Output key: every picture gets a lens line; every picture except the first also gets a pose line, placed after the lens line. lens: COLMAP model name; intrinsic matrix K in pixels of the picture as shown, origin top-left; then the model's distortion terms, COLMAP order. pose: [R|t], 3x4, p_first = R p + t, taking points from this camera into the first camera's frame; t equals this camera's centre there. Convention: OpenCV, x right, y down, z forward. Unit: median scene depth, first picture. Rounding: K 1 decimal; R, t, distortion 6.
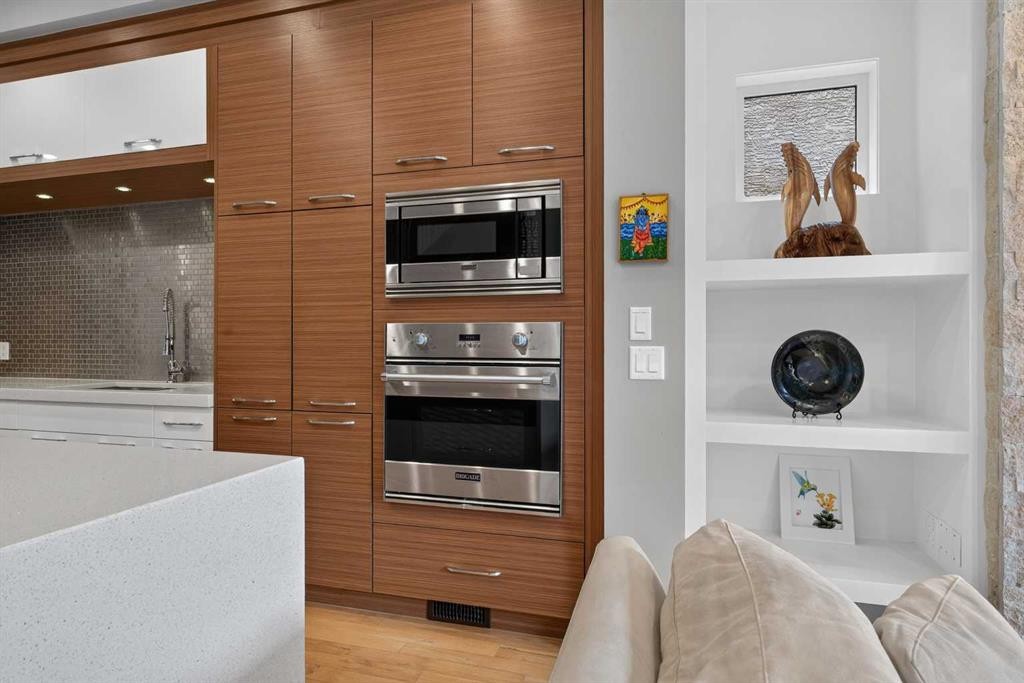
lens RADIAL K [[594.7, 0, 512.0], [0, 594.7, 338.3], [0, 0, 1]] dist [-0.005317, -0.000750]
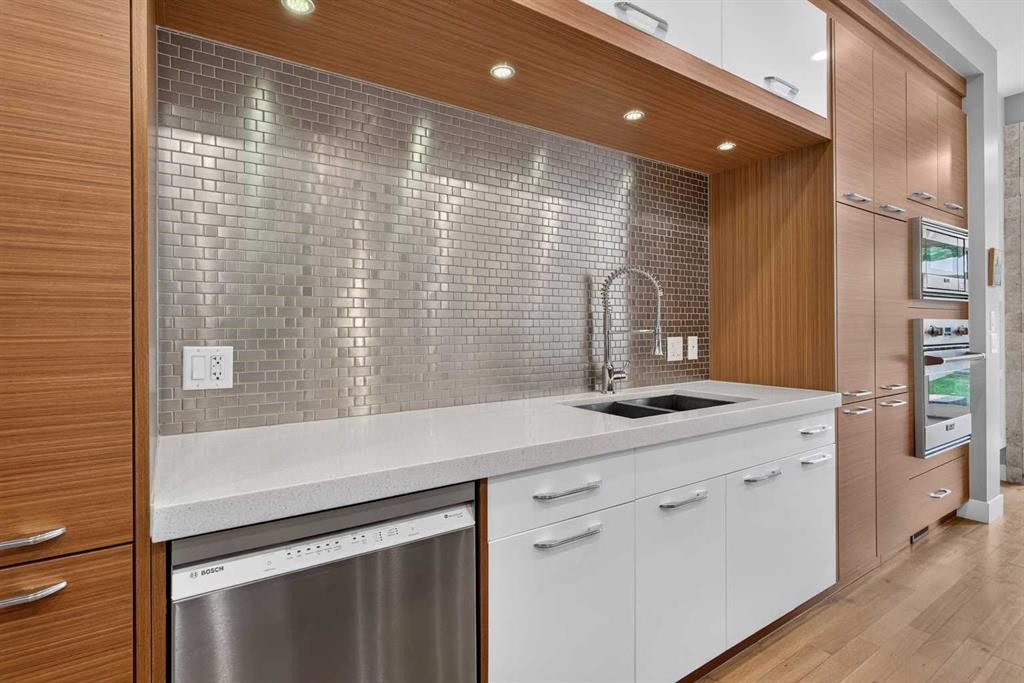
lens RADIAL K [[493.5, 0, 511.0], [0, 493.5, 331.0], [0, 0, 1]] dist [-0.001627, -0.001060]
pose [[0.638444, -0.003360, 0.769661, -1.736204], [0.004912, 0.999988, 0.000291, -0.005880], [-0.769652, 0.003595, 0.638453, 1.094258]]
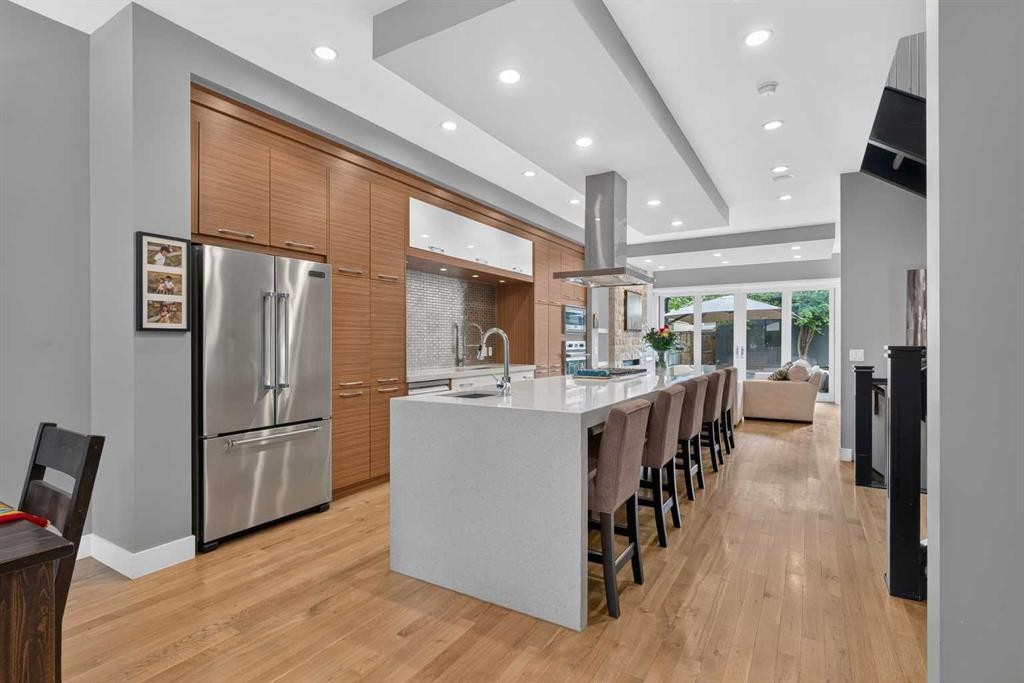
lens RADIAL K [[484.6, 0, 513.7], [0, 484.6, 341.9], [0, 0, 1]] dist [-0.001225, 0.000298]
pose [[0.251767, 0.001279, 0.967787, -3.377729], [0.001271, 0.999998, -0.001652, -0.017060], [-0.967787, 0.001646, 0.251765, 0.626620]]
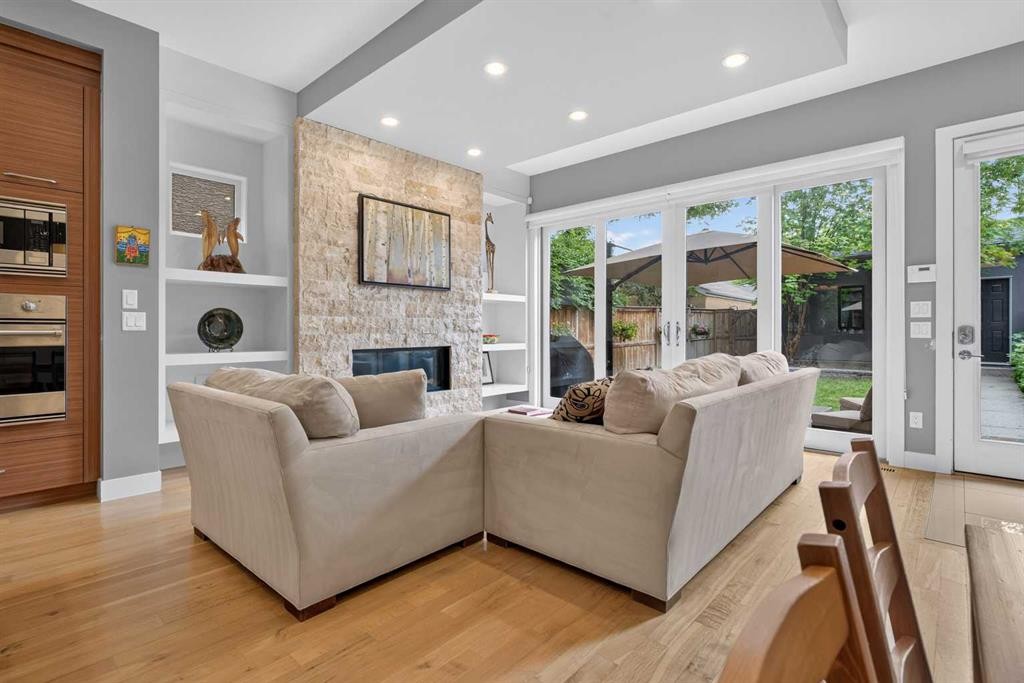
lens RADIAL K [[493.5, 0, 511.0], [0, 493.5, 331.0], [0, 0, 1]] dist [-0.001627, -0.001060]
pose [[0.427773, -0.000253, 0.903886, -0.583360], [-0.002824, 0.999995, 0.001617, 0.059573], [-0.903882, -0.003244, 0.427770, -0.611502]]
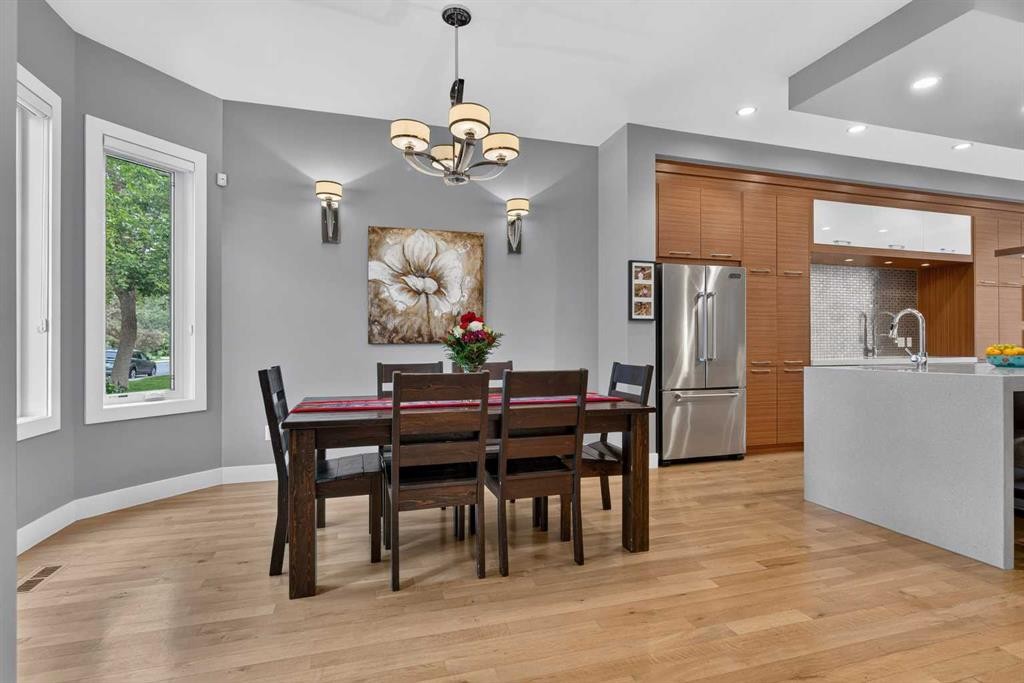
lens RADIAL K [[484.6, 0, 513.7], [0, 484.6, 341.9], [0, 0, 1]] dist [-0.001225, 0.000298]
pose [[0.839378, 0.002765, 0.543541, -3.897982], [0.000614, 0.999982, -0.006035, 0.048332], [-0.543547, 0.005400, 0.839361, 0.435166]]
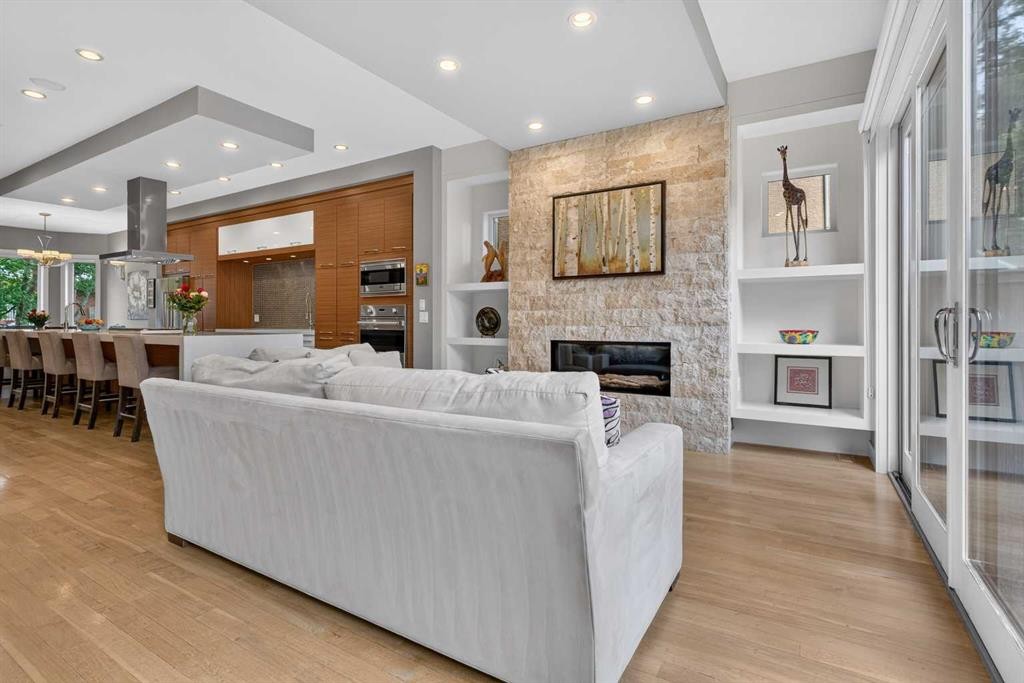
lens RADIAL K [[493.5, 0, 511.0], [0, 493.5, 331.0], [0, 0, 1]] dist [-0.001627, -0.001060]
pose [[0.968073, 0.007720, -0.250551, 1.237482], [-0.004083, 0.999879, 0.015032, 0.066310], [0.250636, -0.013529, 0.967987, -1.317343]]
